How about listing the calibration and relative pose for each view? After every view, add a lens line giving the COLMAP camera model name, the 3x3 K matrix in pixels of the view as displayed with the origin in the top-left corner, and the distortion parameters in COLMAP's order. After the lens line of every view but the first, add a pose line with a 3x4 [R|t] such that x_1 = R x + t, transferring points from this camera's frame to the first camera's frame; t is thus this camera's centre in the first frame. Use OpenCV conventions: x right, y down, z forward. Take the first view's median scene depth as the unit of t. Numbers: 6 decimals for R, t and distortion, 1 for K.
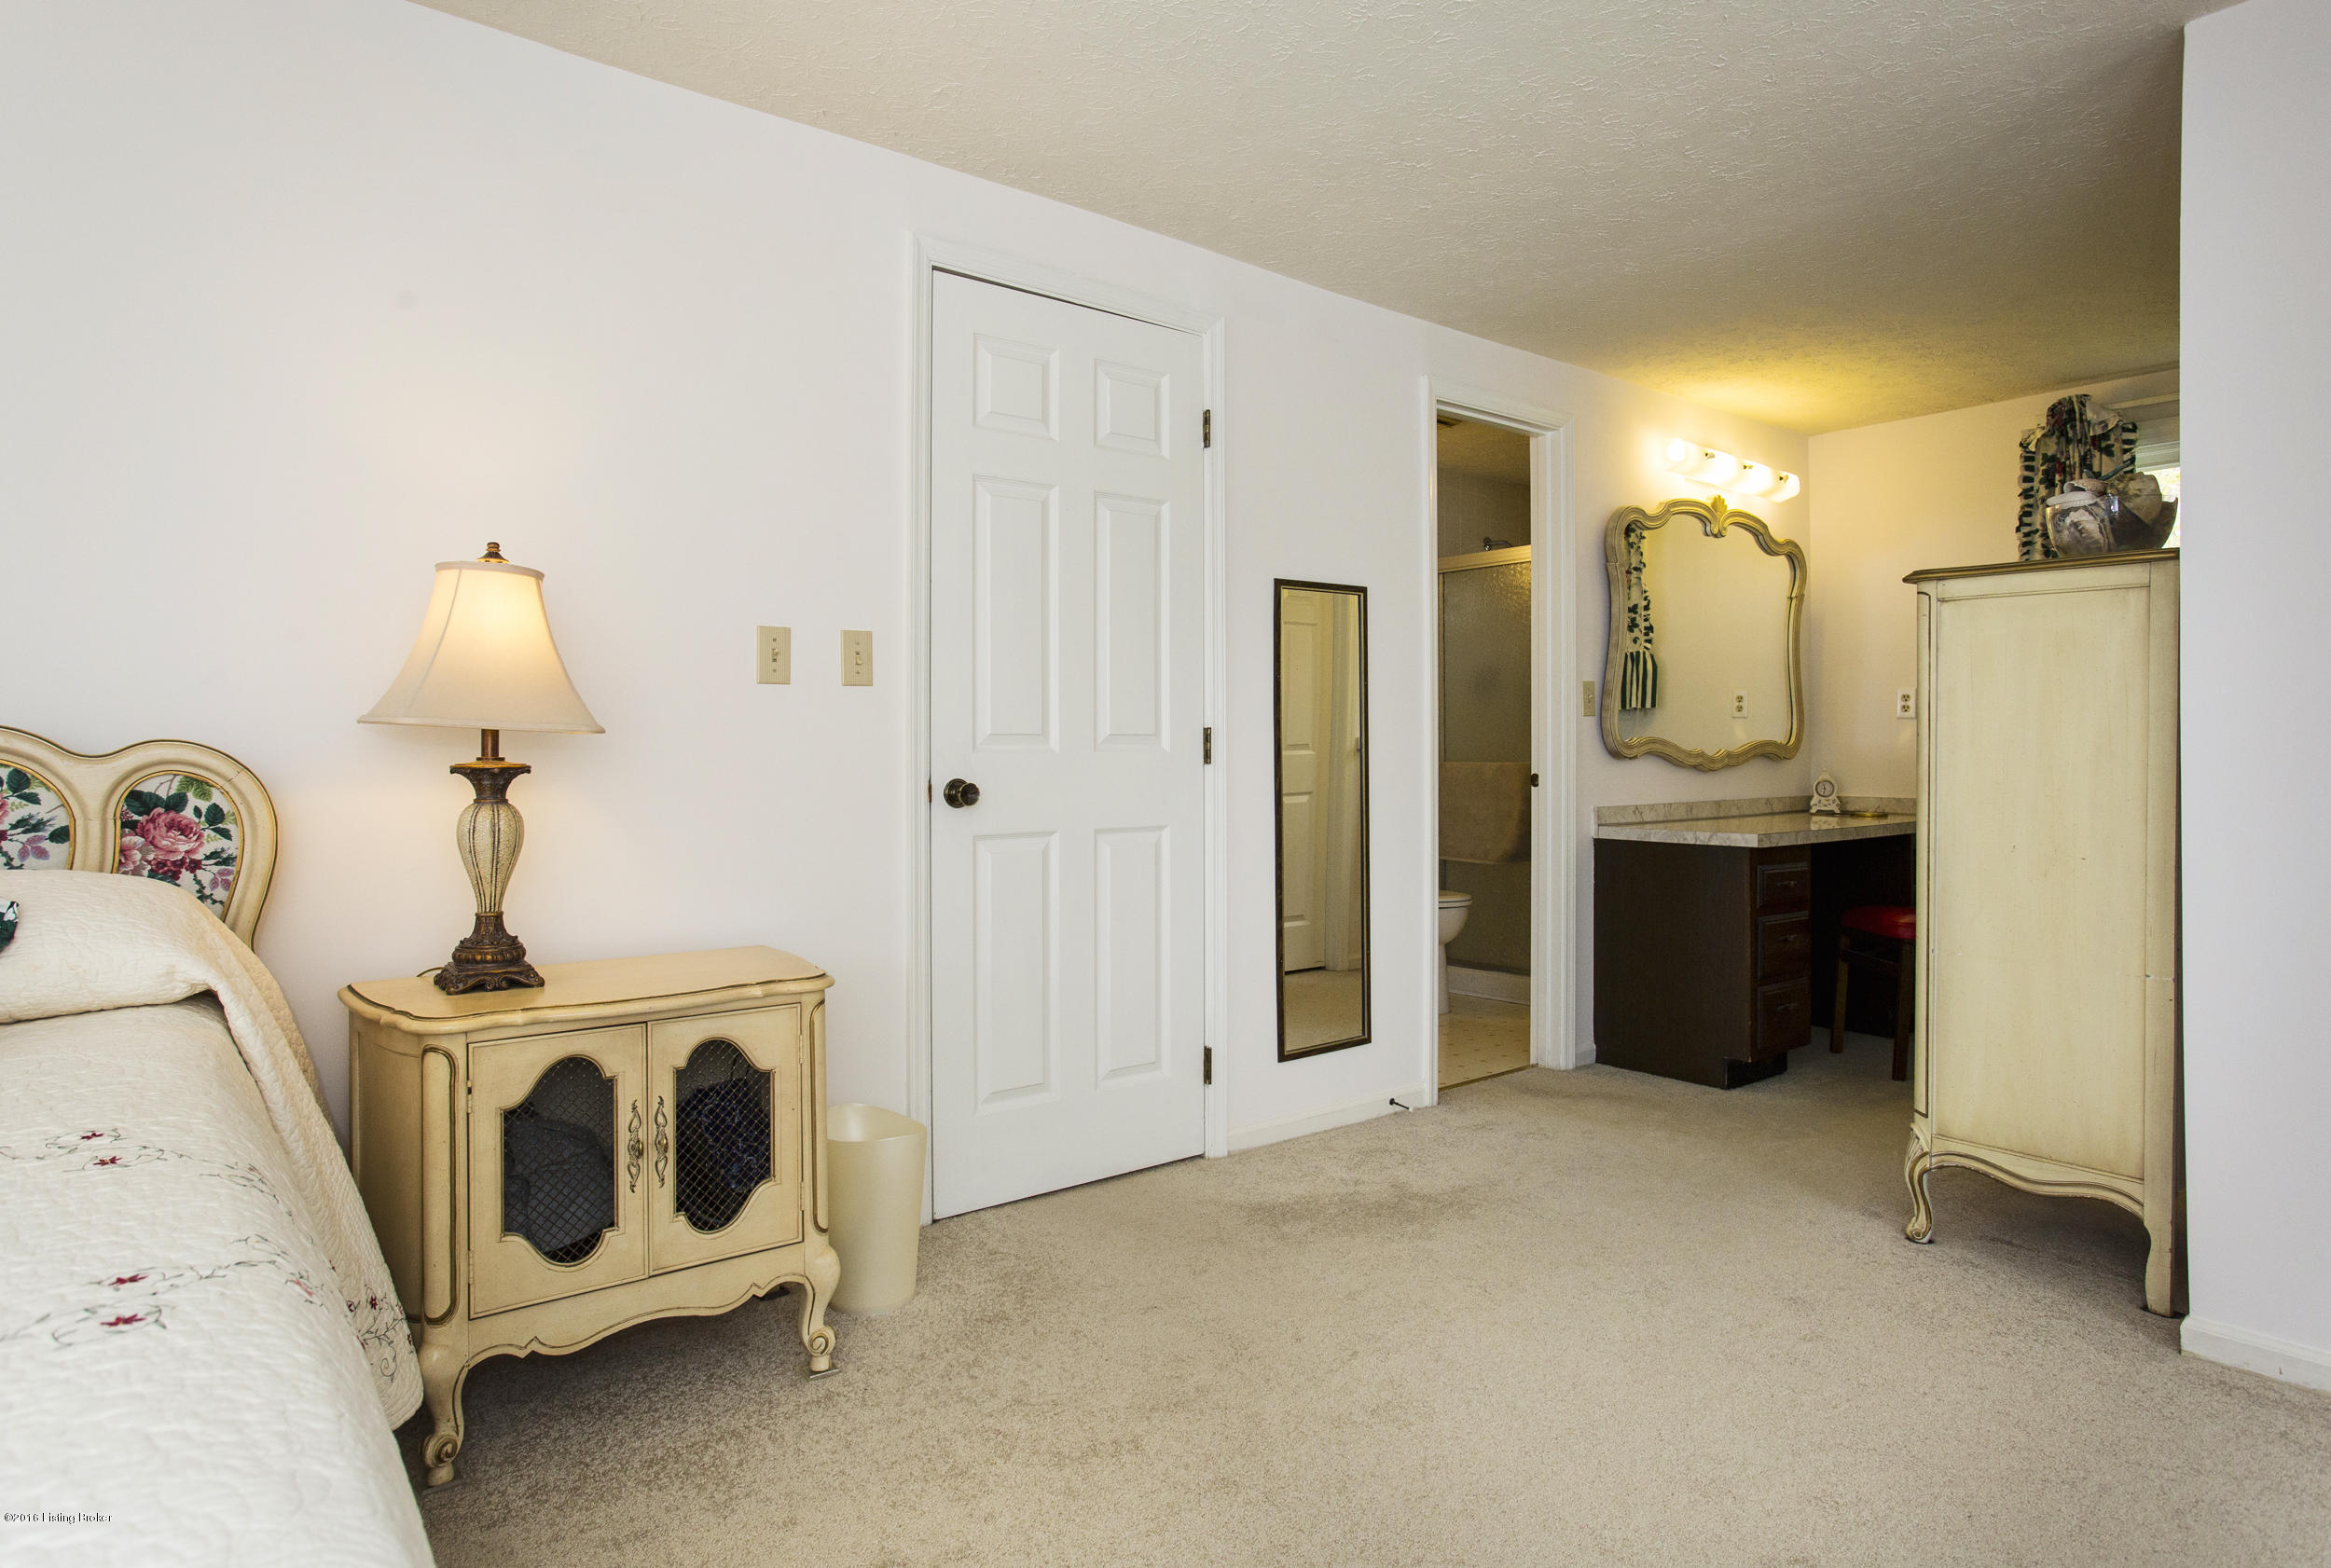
lens RADIAL K [[1337.4, 0, 1189.6], [0, 1337.4, 753.3], [0, 0, 1]] dist [0.008224, 0.002843]
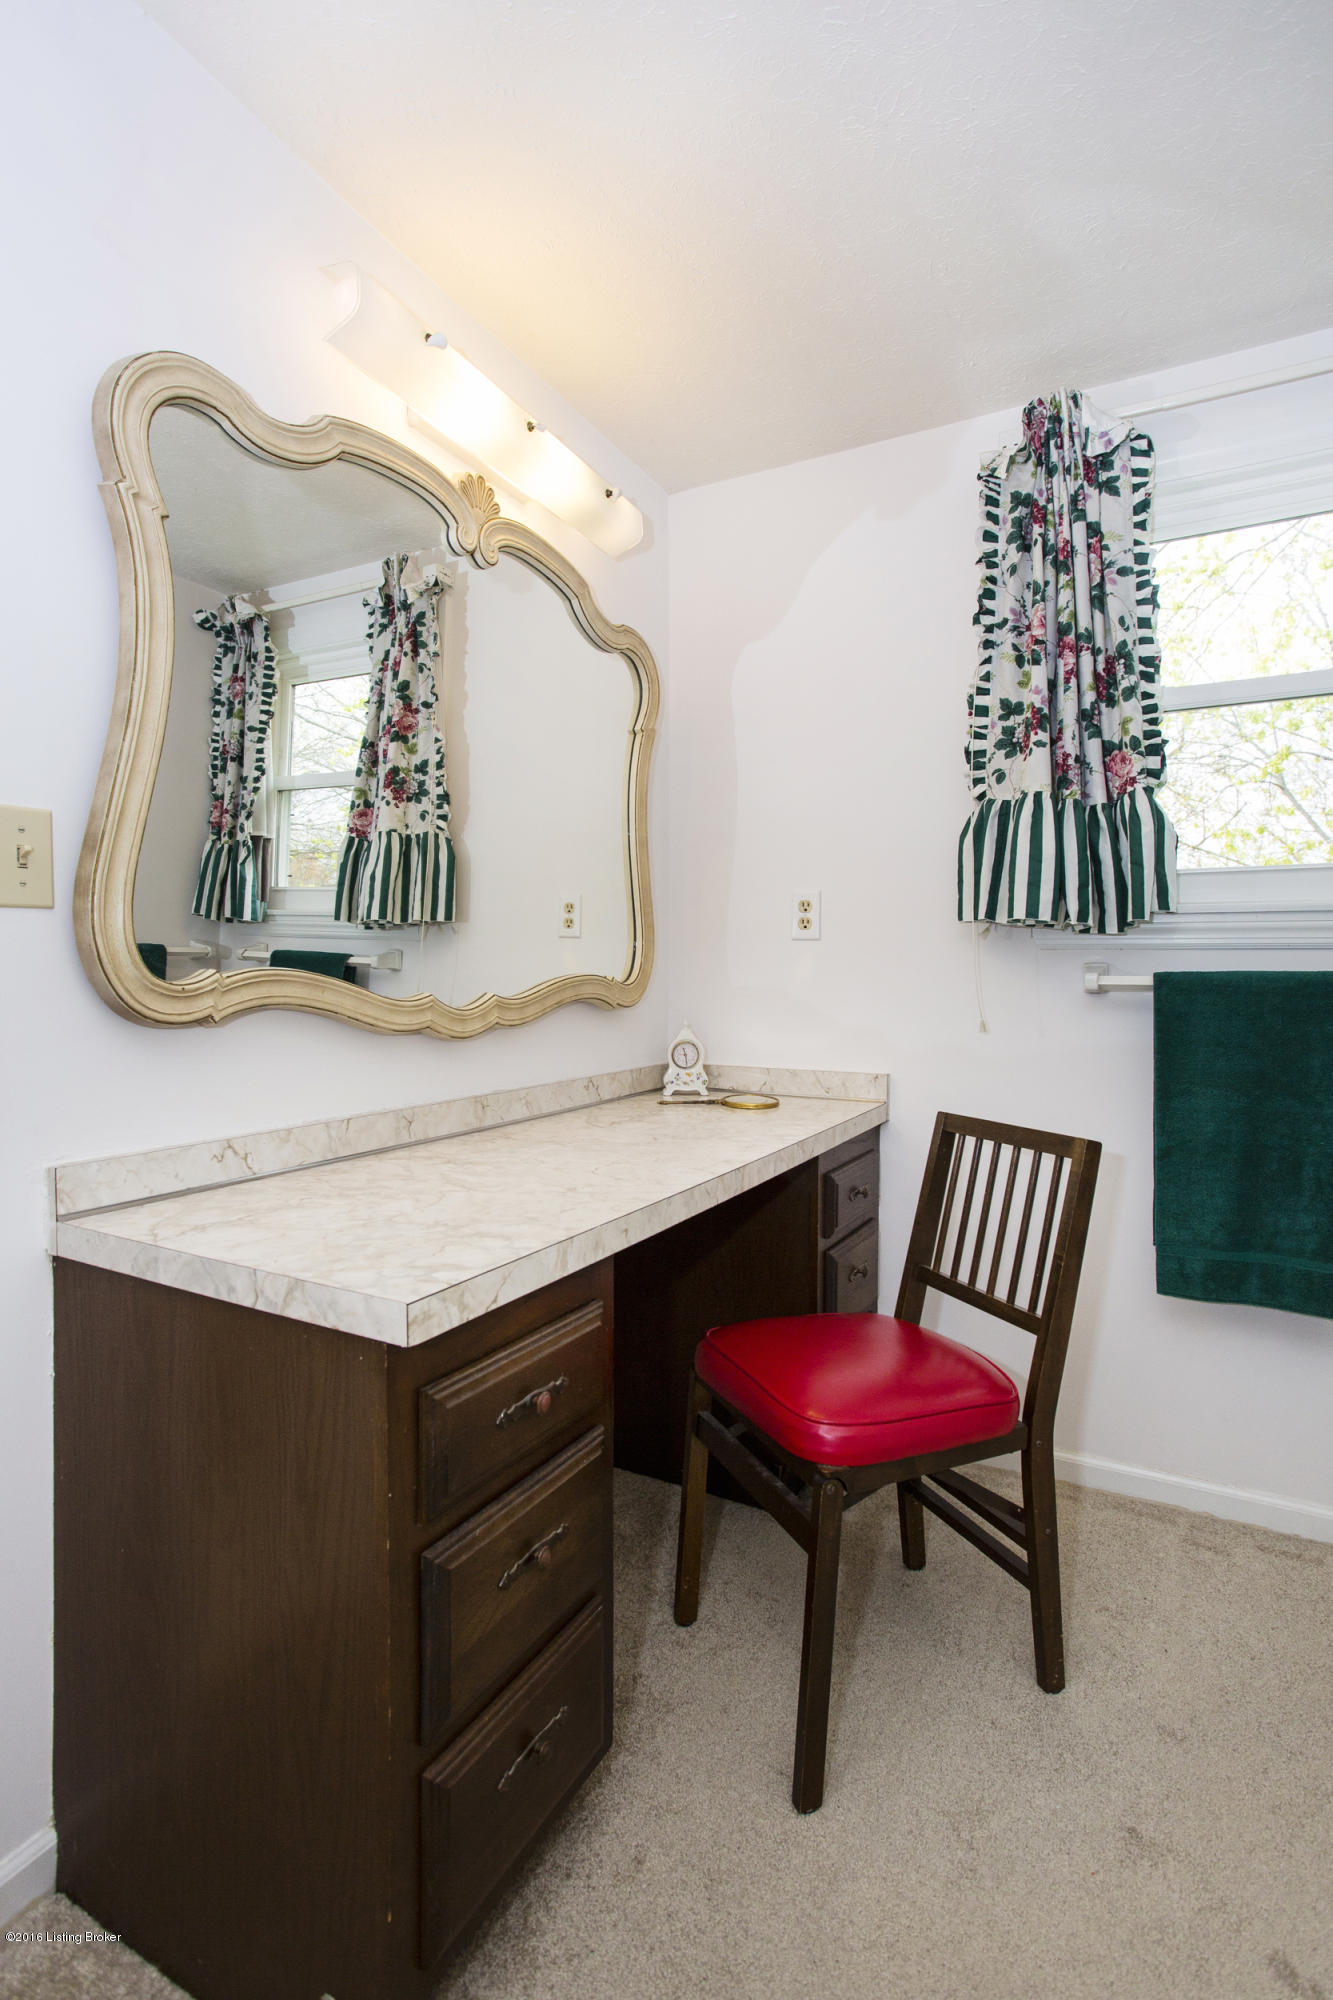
lens RADIAL K [[969.9, 0, 674.1], [0, 969.9, 993.9], [0, 0, 1]] dist [-0.003015, -0.000475]
pose [[0.924974, -0.004240, 0.380006, 0.331283], [-0.000351, 0.999928, 0.012013, -0.006605], [-0.380030, -0.011245, 0.924906, 0.654218]]
